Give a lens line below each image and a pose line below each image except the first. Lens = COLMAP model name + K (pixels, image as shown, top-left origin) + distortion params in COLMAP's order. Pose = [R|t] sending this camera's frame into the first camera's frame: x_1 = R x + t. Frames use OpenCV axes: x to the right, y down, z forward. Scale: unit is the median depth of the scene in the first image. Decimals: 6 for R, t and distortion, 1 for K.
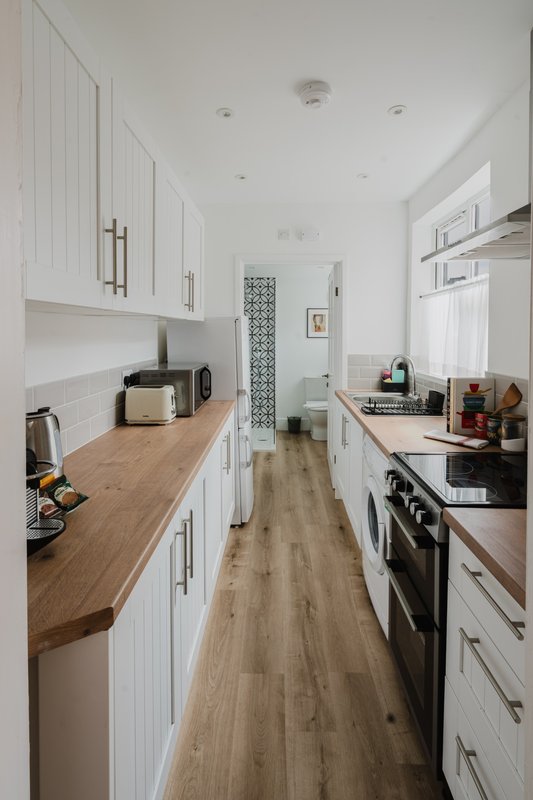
lens RADIAL K [[383.3, 0, 266.3], [0, 383.3, 381.5], [0, 0, 1]] dist [0.001248, 0.000617]
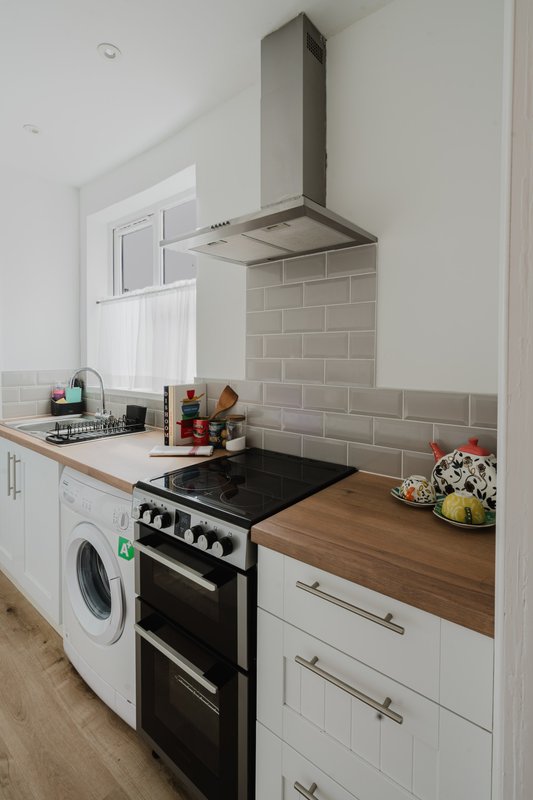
lens RADIAL K [[383.3, 0, 266.3], [0, 383.3, 381.5], [0, 0, 1]] dist [0.001248, 0.000617]
pose [[0.613437, -0.054058, 0.787892, -0.098789], [0.099428, 0.995003, -0.009144, 0.011361], [-0.783460, 0.083948, 0.615746, 0.242086]]
